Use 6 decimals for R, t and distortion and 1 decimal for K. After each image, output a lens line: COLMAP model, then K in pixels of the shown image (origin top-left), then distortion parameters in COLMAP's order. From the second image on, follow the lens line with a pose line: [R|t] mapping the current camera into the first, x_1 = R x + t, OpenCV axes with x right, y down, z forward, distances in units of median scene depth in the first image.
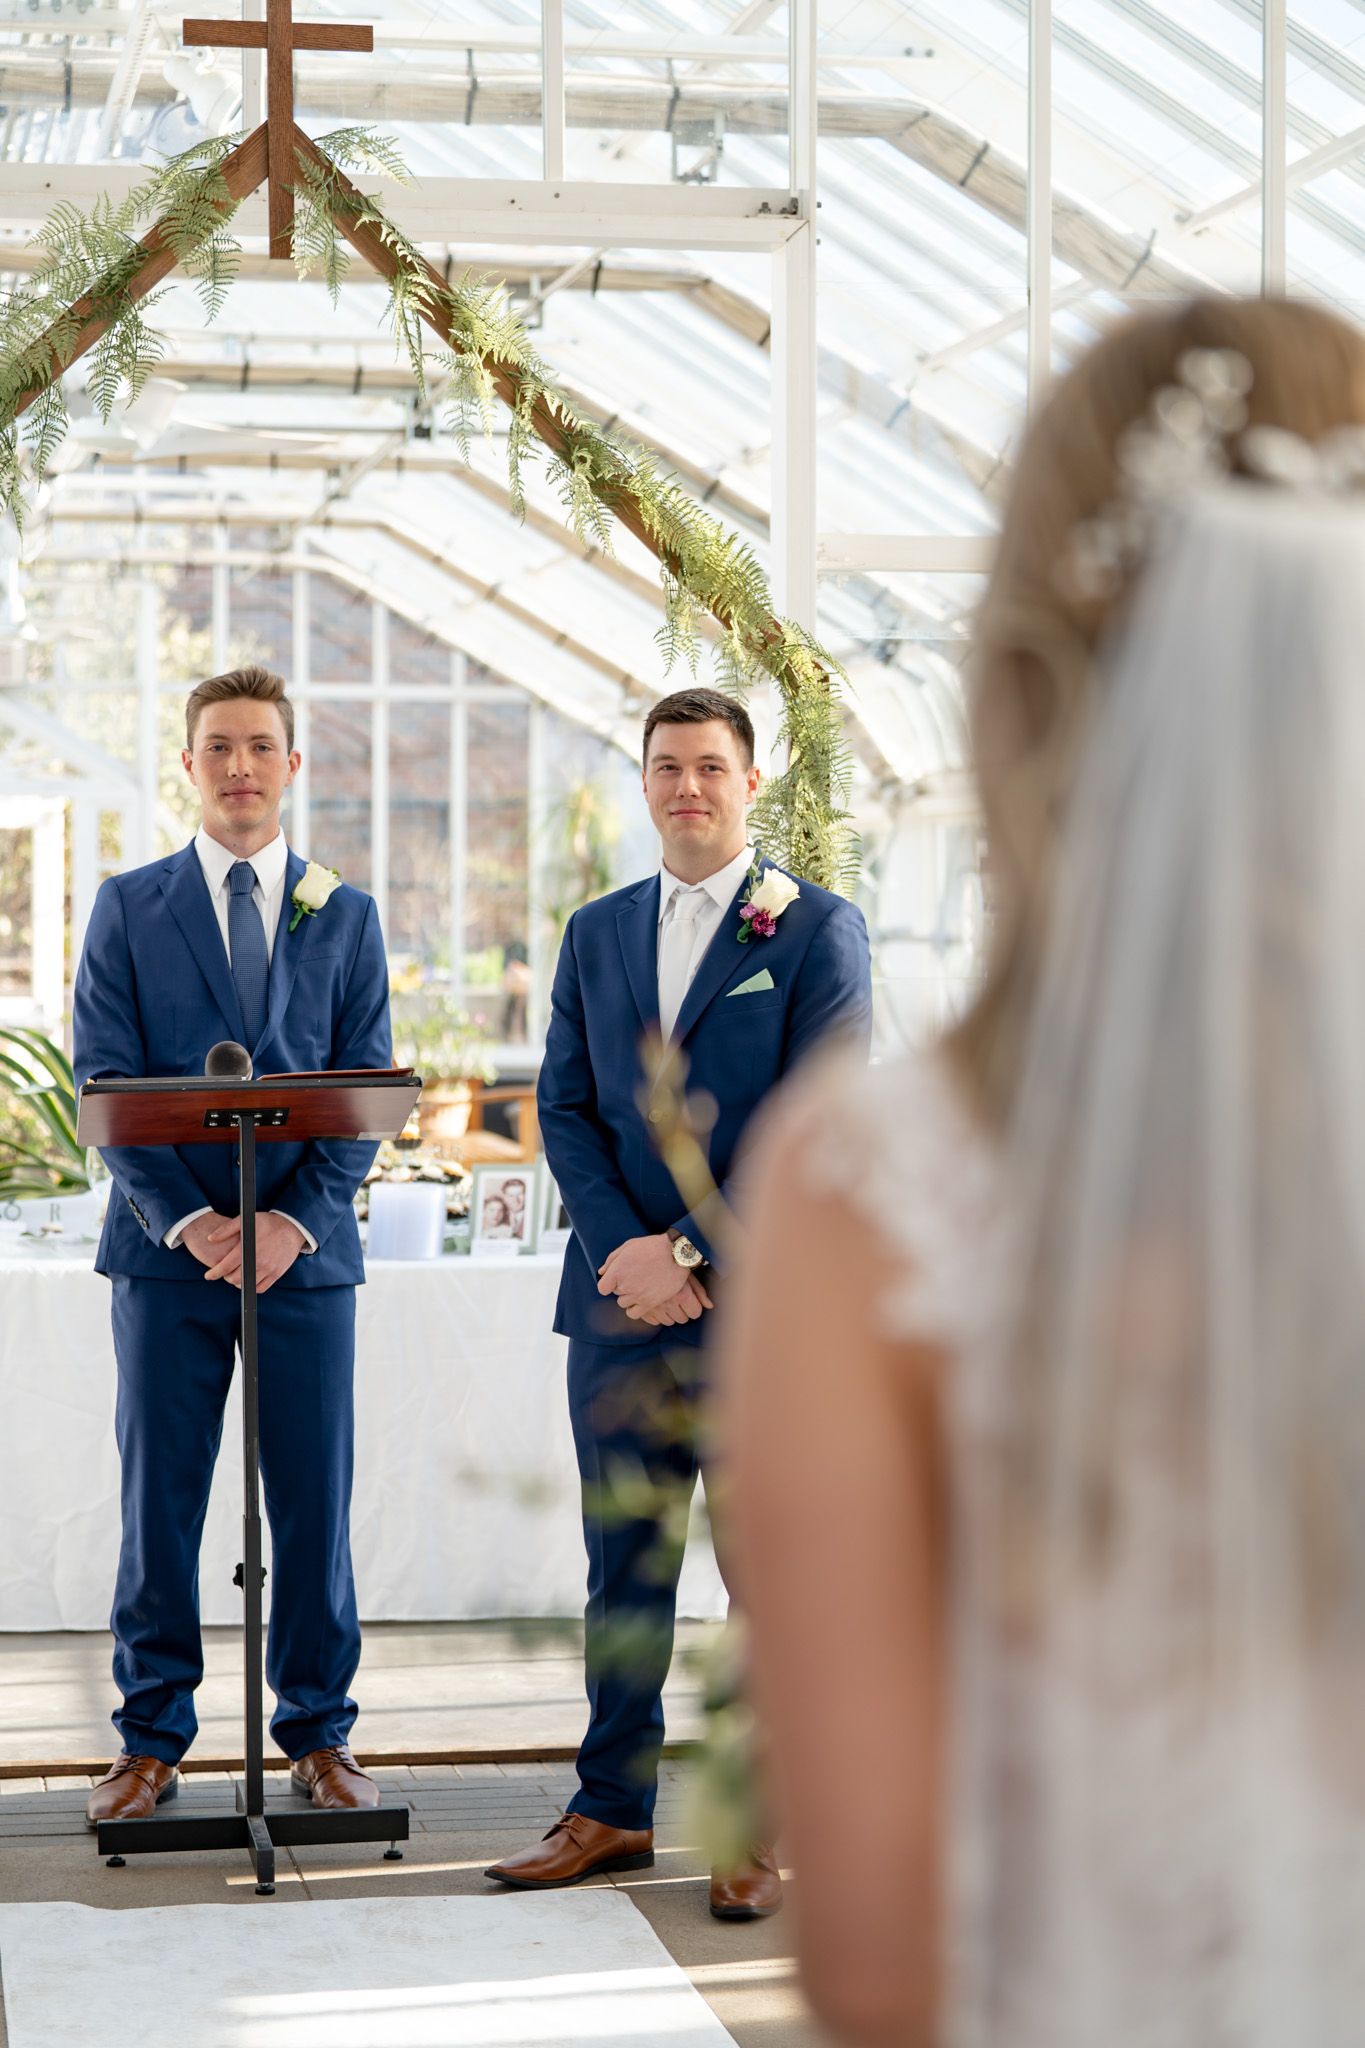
lens RADIAL K [[4770.6, 0, 681.9], [0, 4770.6, 1023.7], [0, 0, 1]] dist [0.045496, 0.000000]
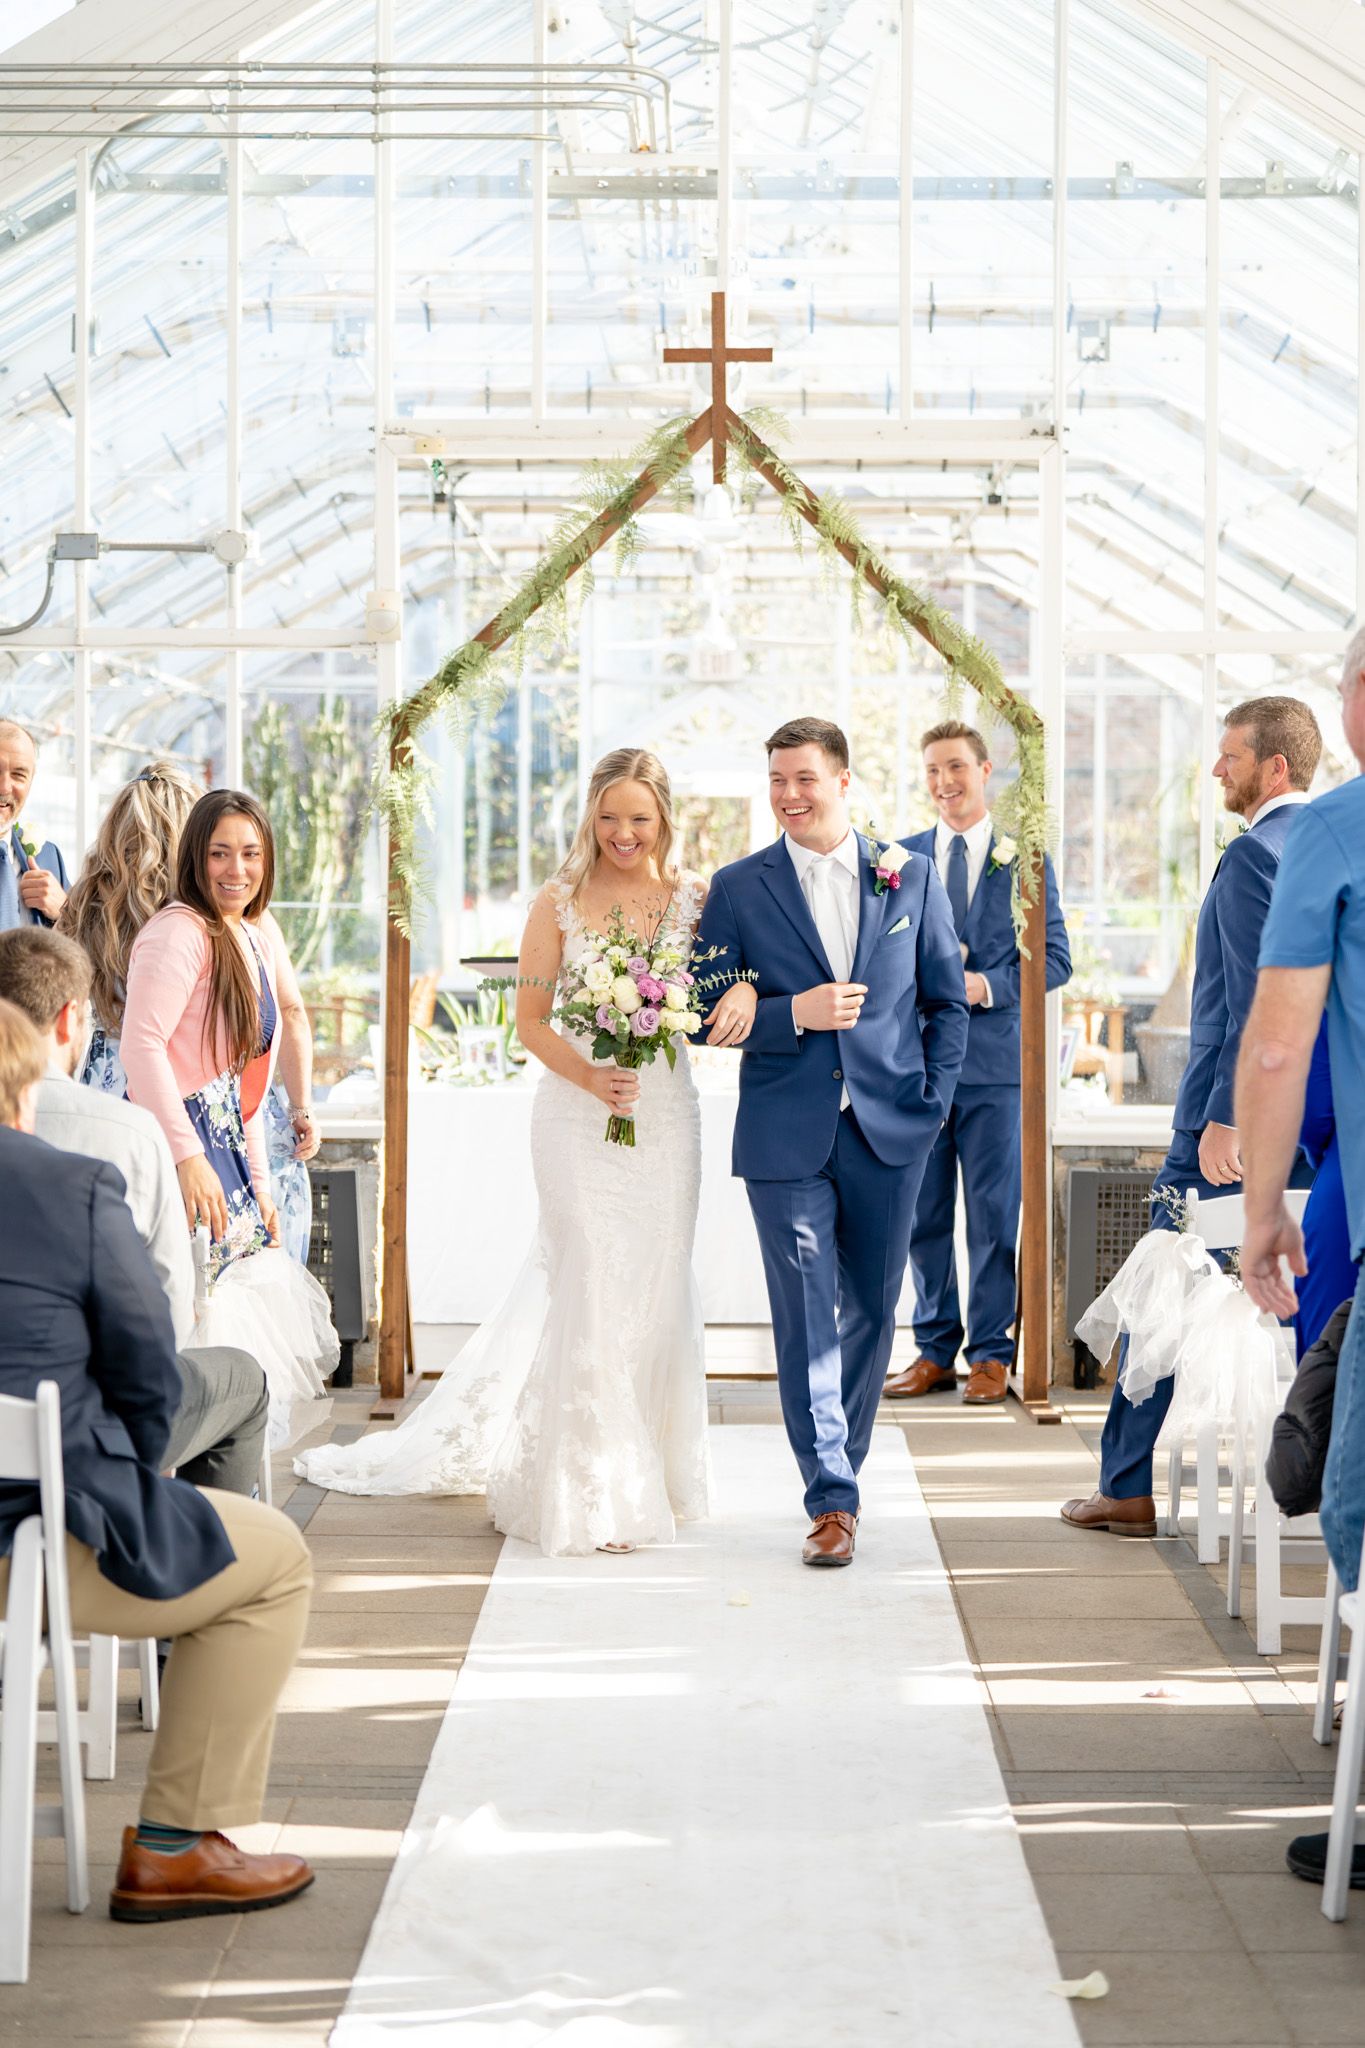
lens RADIAL K [[4770.6, 0, 682.7], [0, 4770.6, 1022.5], [0, 0, 1]] dist [0.045496, 0.000000]
pose [[0.984776, 0.002074, -0.173815, 0.203064], [-0.000506, 0.999959, 0.009065, 0.019013], [0.173827, -0.008839, 0.984737, -0.703498]]
